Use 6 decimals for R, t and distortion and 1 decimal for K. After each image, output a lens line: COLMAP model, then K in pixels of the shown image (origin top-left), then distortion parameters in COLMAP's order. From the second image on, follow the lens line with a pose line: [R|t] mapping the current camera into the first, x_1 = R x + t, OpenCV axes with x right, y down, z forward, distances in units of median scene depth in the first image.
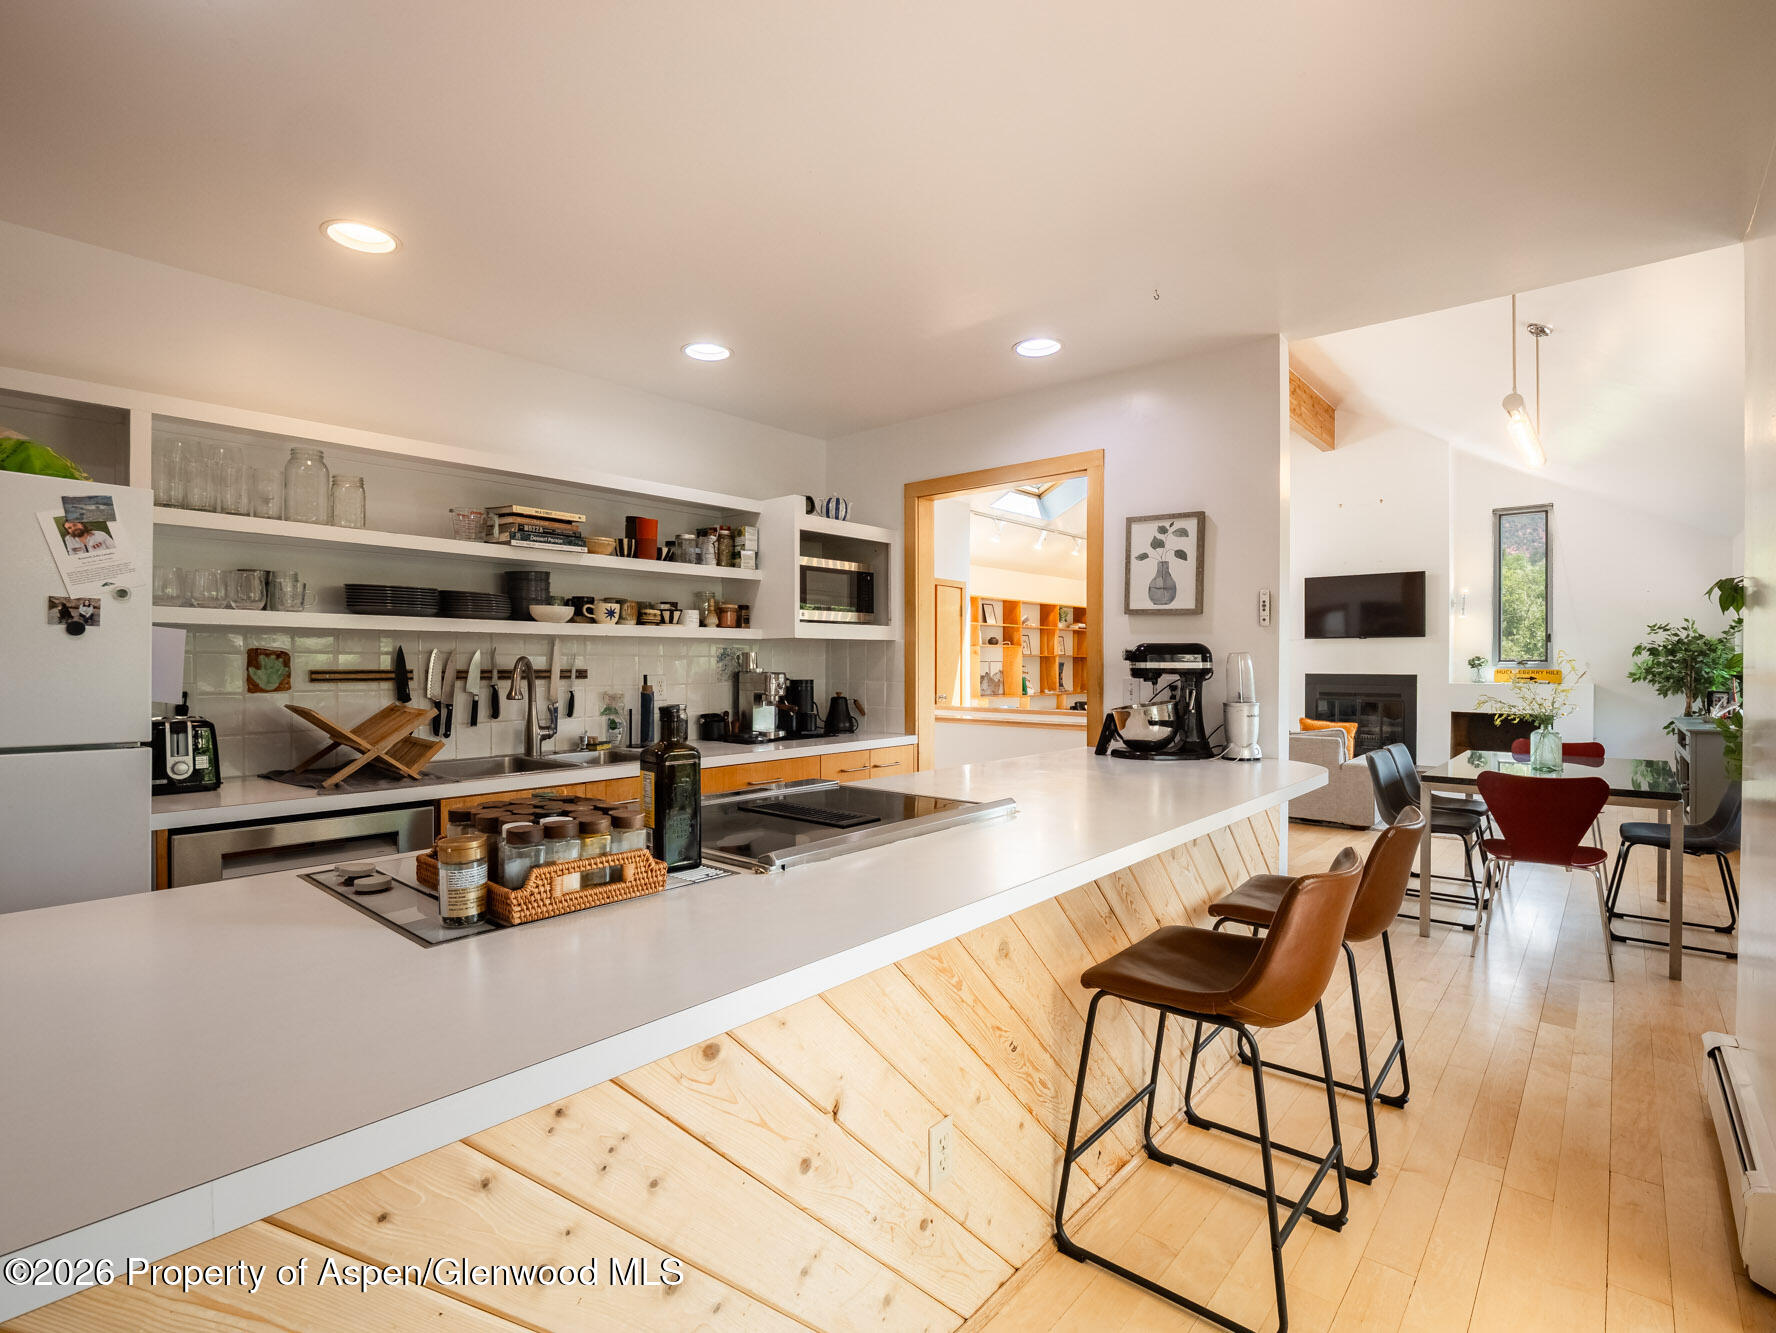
lens RADIAL K [[867.3, 0, 909.2], [0, 867.3, 672.5], [0, 0, 1]] dist [-0.013434, 0.000311]
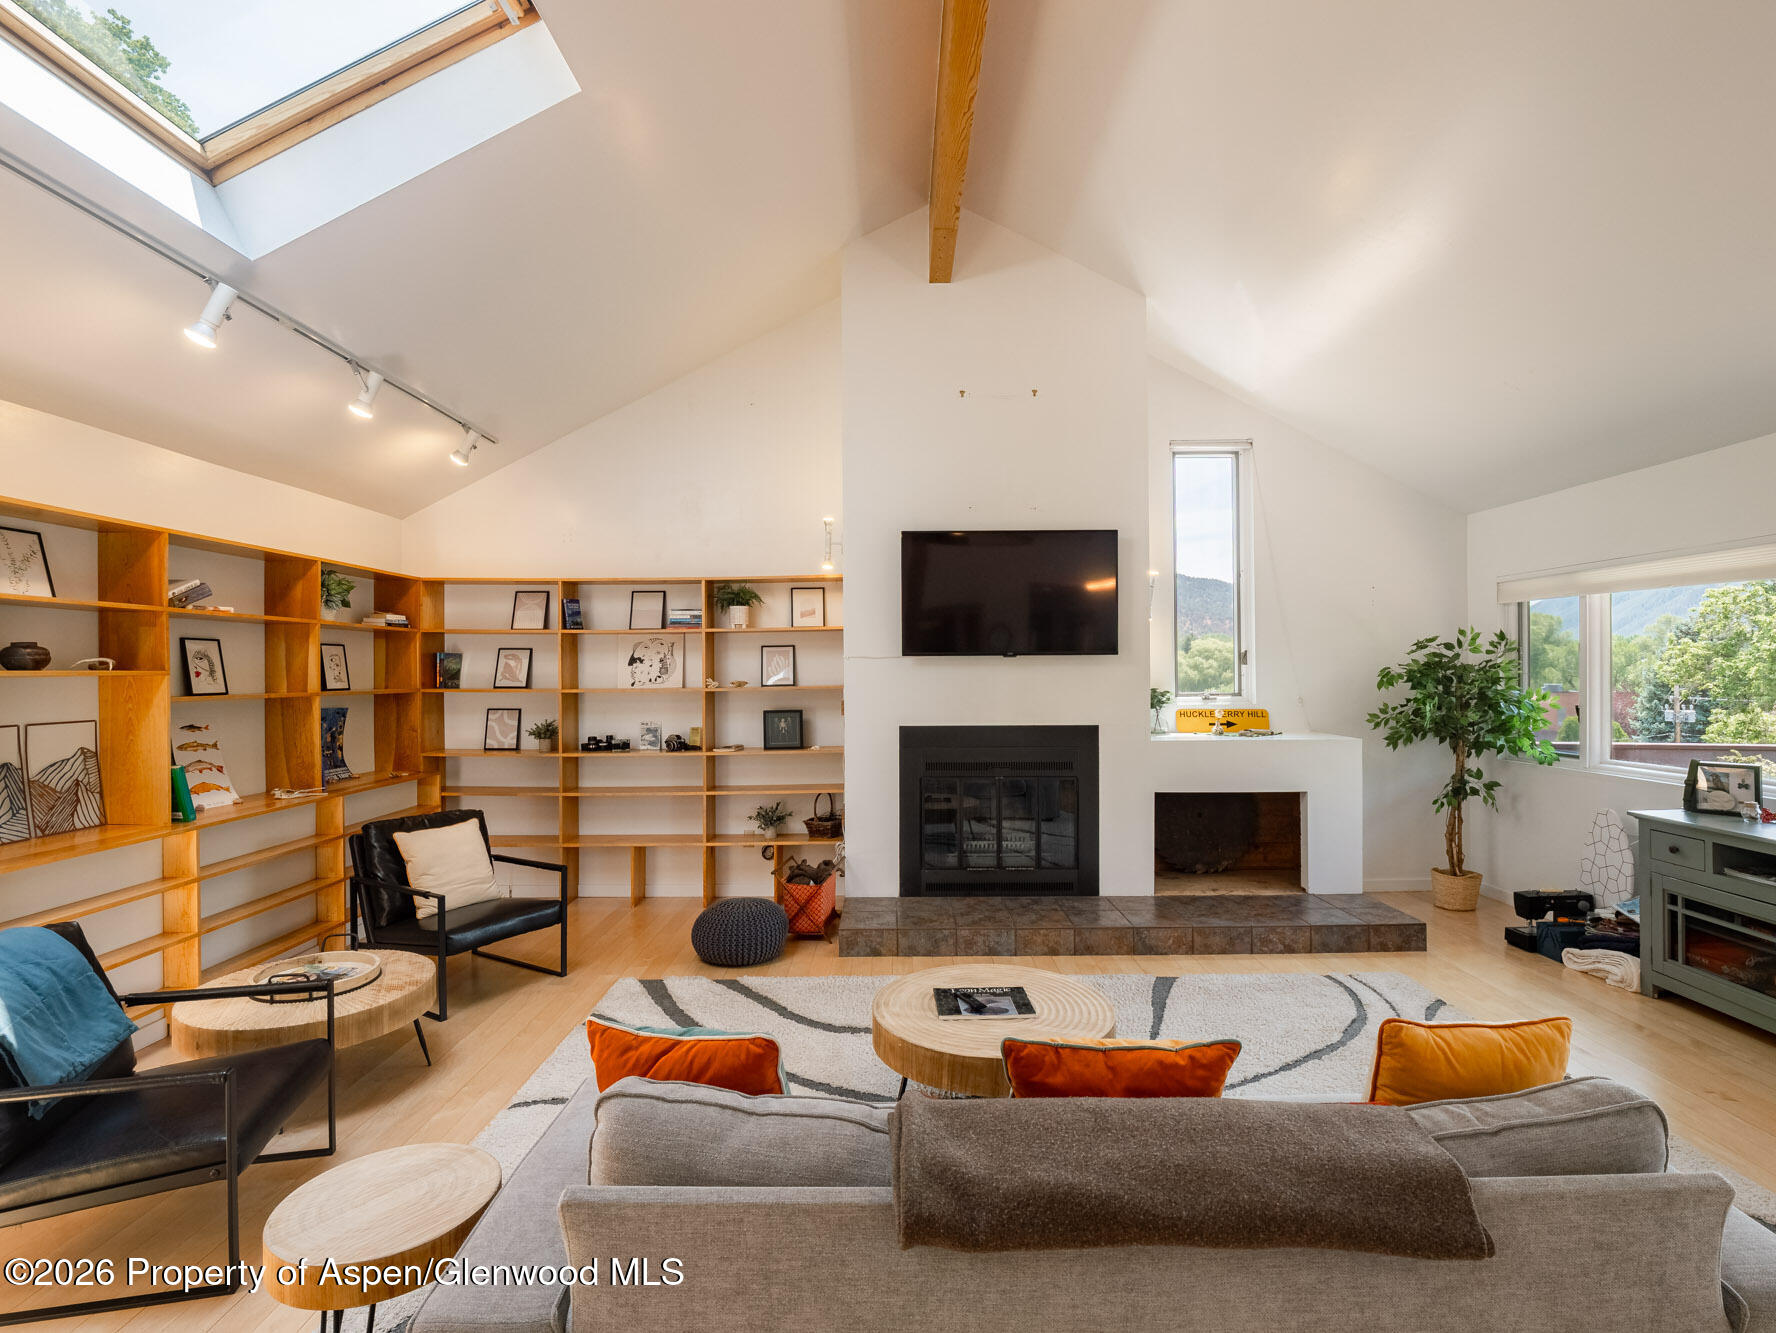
lens RADIAL K [[867.3, 0, 890.6], [0, 867.3, 664.4], [0, 0, 1]] dist [-0.013434, 0.000311]
pose [[0.777835, 0.000584, 0.628468, 0.180768], [0.013281, 0.999761, -0.017366, -0.031530], [-0.628328, 0.021855, 0.777641, 0.766660]]
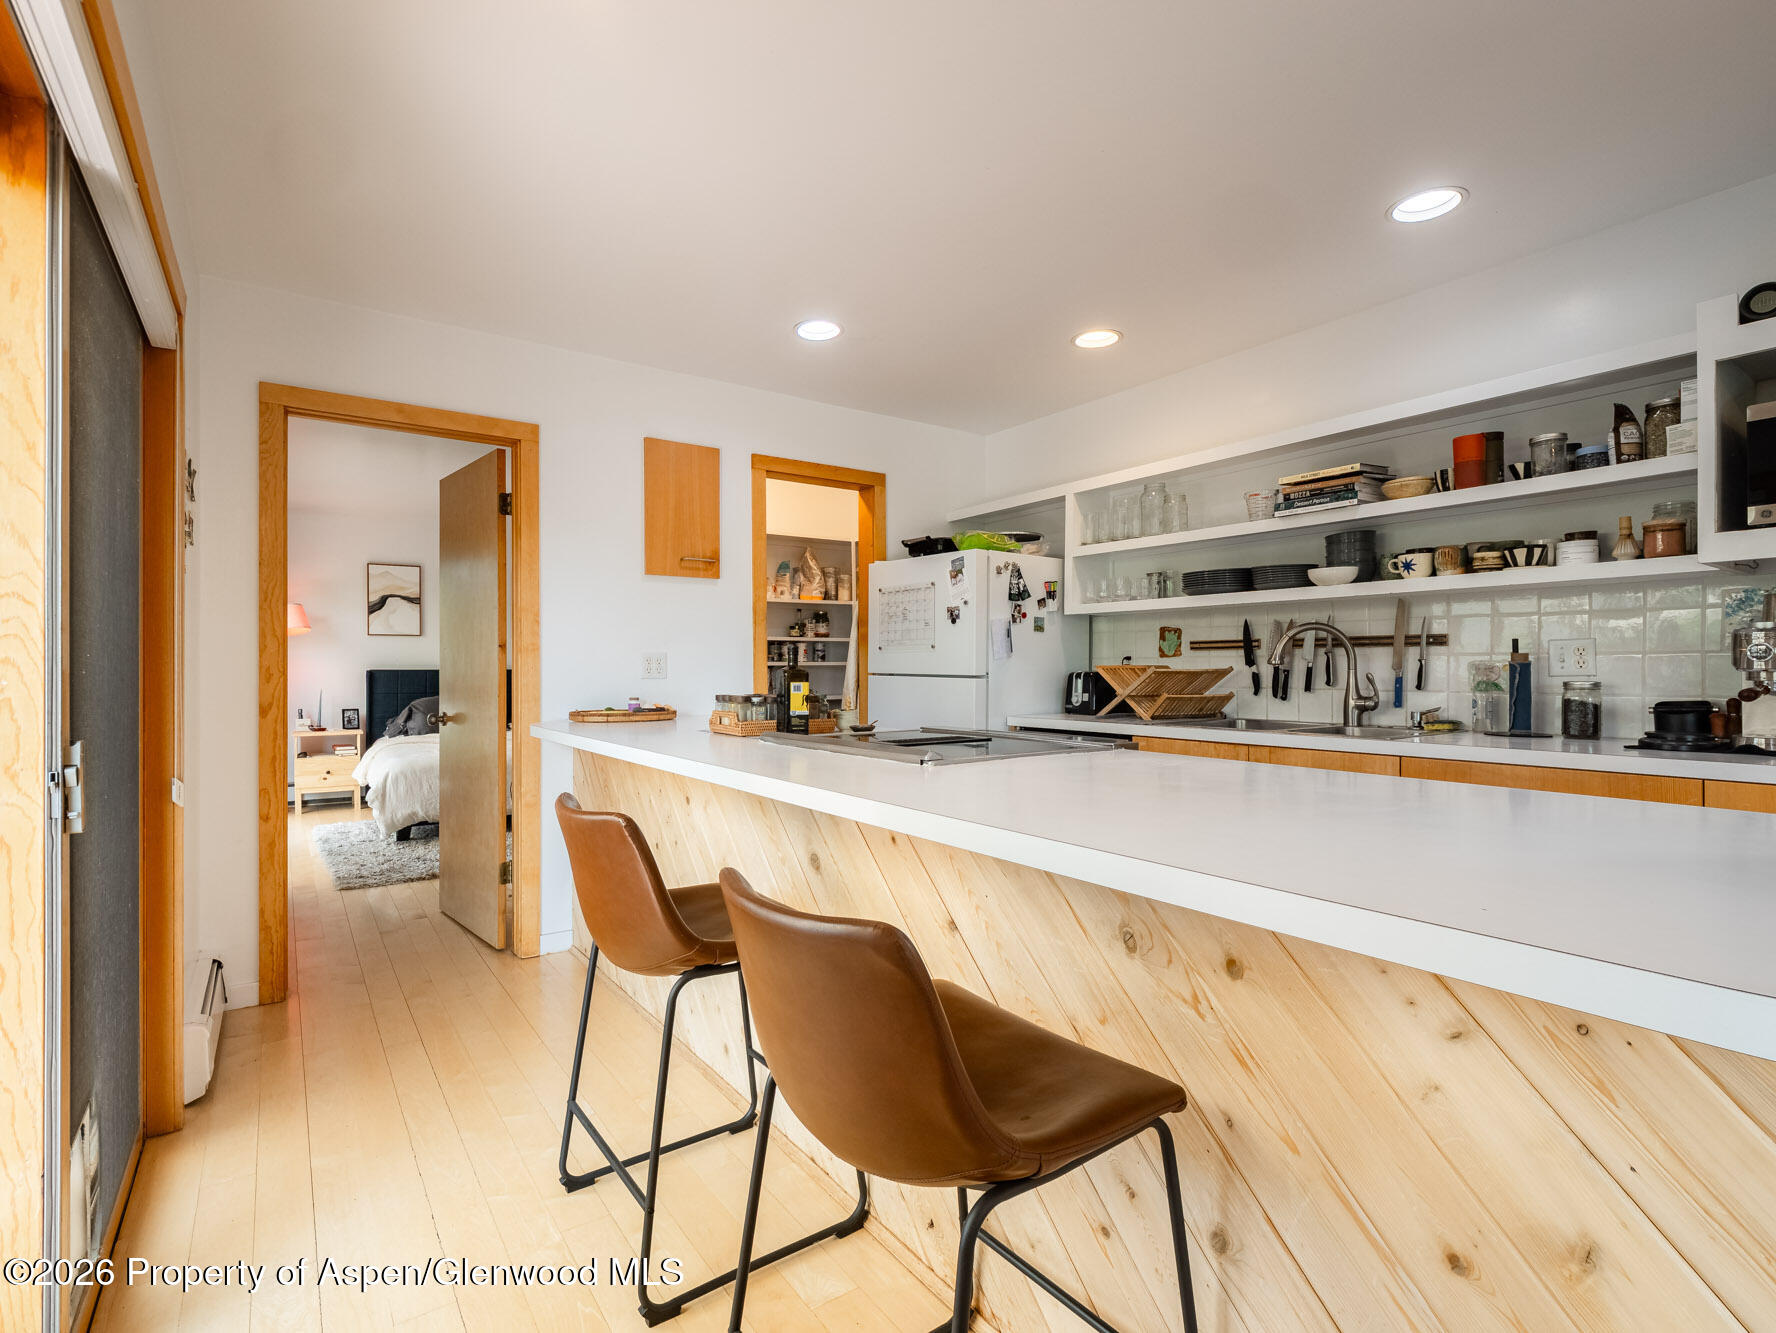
lens RADIAL K [[867.3, 0, 877.9], [0, 867.3, 668.8], [0, 0, 1]] dist [-0.013434, 0.000311]
pose [[-0.266760, 0.000422, -0.963763, 0.238606], [-0.006262, 0.999978, 0.002171, 0.013141], [0.963743, 0.006614, -0.266752, 0.287839]]
